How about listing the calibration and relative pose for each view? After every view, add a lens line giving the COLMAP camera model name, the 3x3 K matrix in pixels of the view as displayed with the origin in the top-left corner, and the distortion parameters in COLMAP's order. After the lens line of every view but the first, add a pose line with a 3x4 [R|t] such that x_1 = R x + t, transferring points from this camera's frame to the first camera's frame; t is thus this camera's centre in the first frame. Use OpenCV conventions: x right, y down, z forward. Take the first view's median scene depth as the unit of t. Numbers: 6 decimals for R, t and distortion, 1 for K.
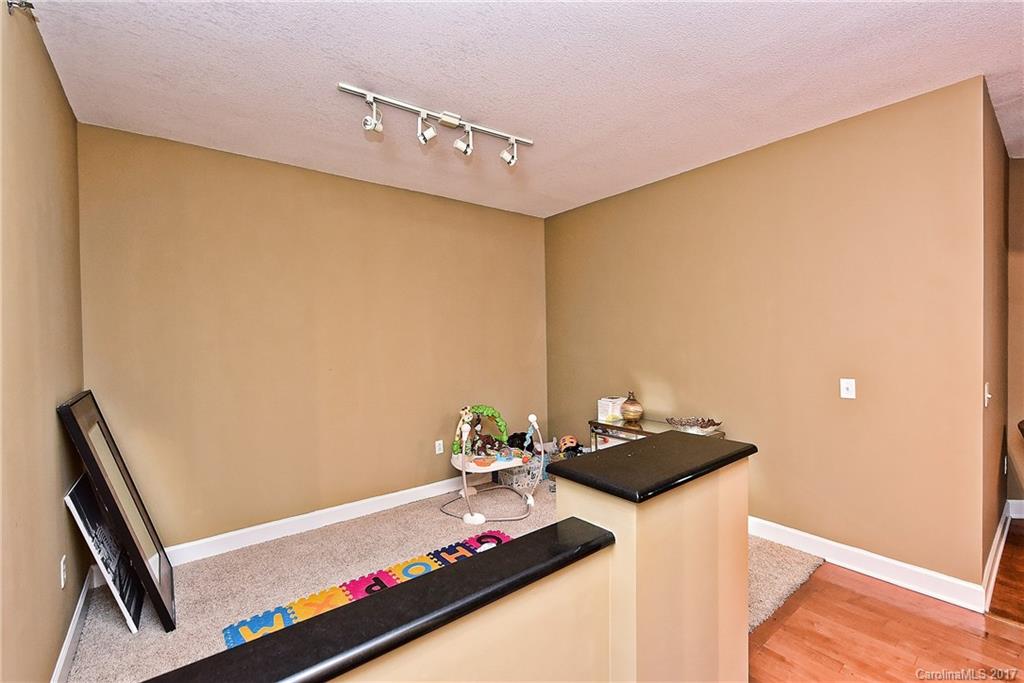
lens RADIAL K [[444.8, 0, 512.0], [0, 444.8, 341.5], [0, 0, 1]] dist [-0.000146, -0.000059]
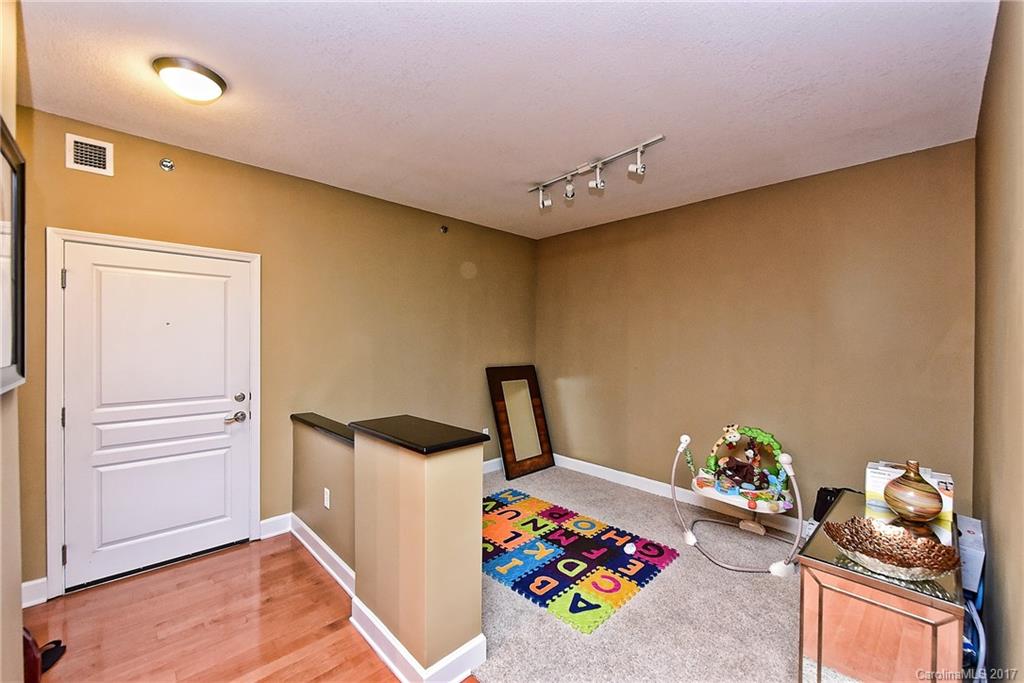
lens RADIAL K [[424.0, 0, 512.0], [0, 424.0, 341.5], [0, 0, 1]] dist [0.001014, 0.000086]
pose [[0.072609, 0.021694, -0.997125, 0.892976], [-0.019923, 0.999595, 0.020296, -0.034903], [0.997161, 0.018392, 0.073012, 0.627773]]
